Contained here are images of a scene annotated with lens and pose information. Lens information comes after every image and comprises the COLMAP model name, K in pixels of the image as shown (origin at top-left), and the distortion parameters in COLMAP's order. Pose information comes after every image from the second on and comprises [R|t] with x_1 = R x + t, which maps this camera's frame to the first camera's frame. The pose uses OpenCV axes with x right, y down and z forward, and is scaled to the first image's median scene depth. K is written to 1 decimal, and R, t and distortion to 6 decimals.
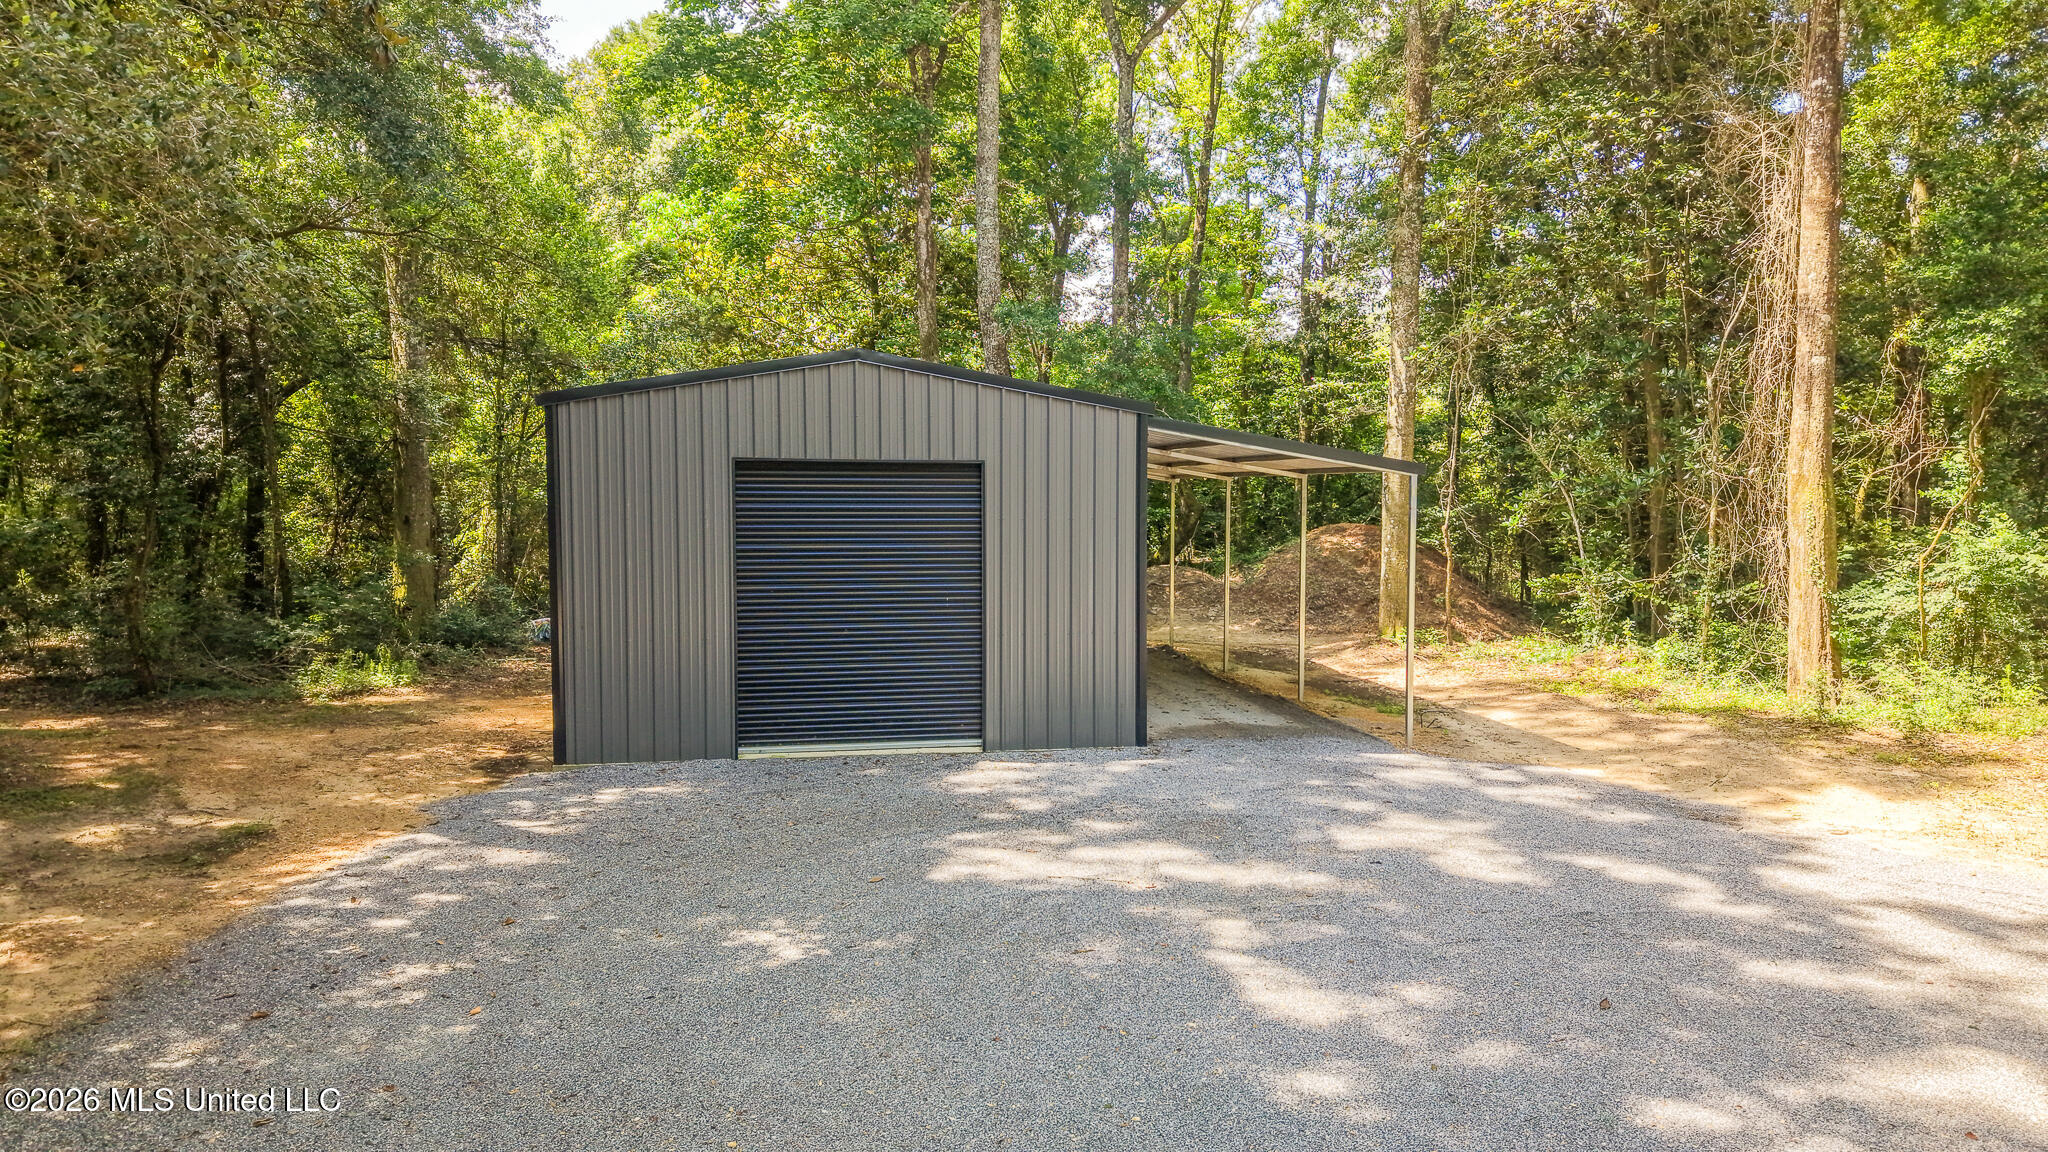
lens RADIAL K [[1396.3, 0, 1016.4], [0, 1396.3, 576.7], [0, 0, 1]] dist [0.034527, -0.040221]
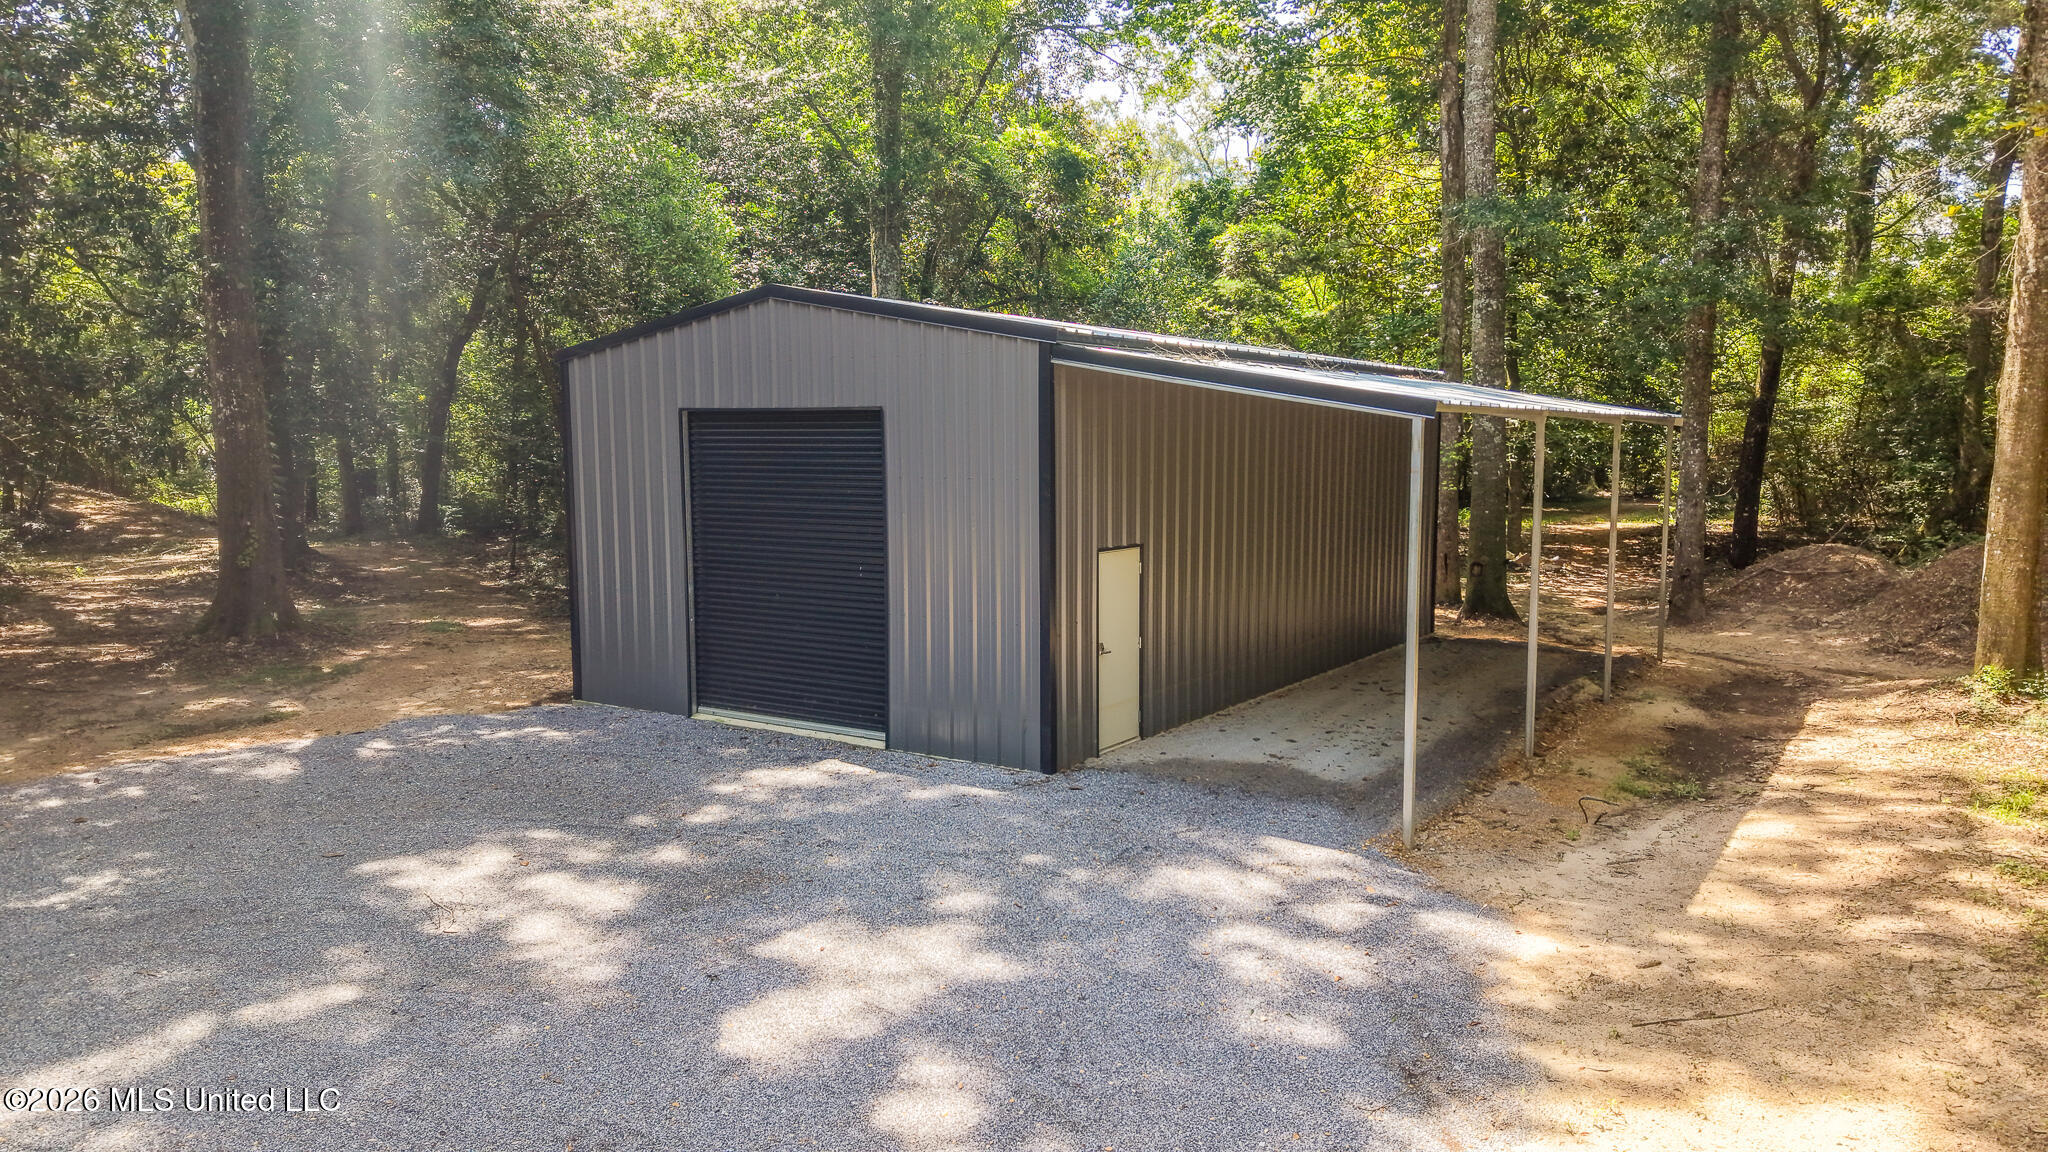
lens RADIAL K [[1396.3, 0, 1024.2], [0, 1396.3, 580.6], [0, 0, 1]] dist [0.034527, -0.040221]
pose [[0.722469, 0.069623, -0.687889, 0.886155], [-0.038056, 0.997413, 0.060981, -0.047762], [0.690356, -0.017879, 0.723249, 0.629440]]
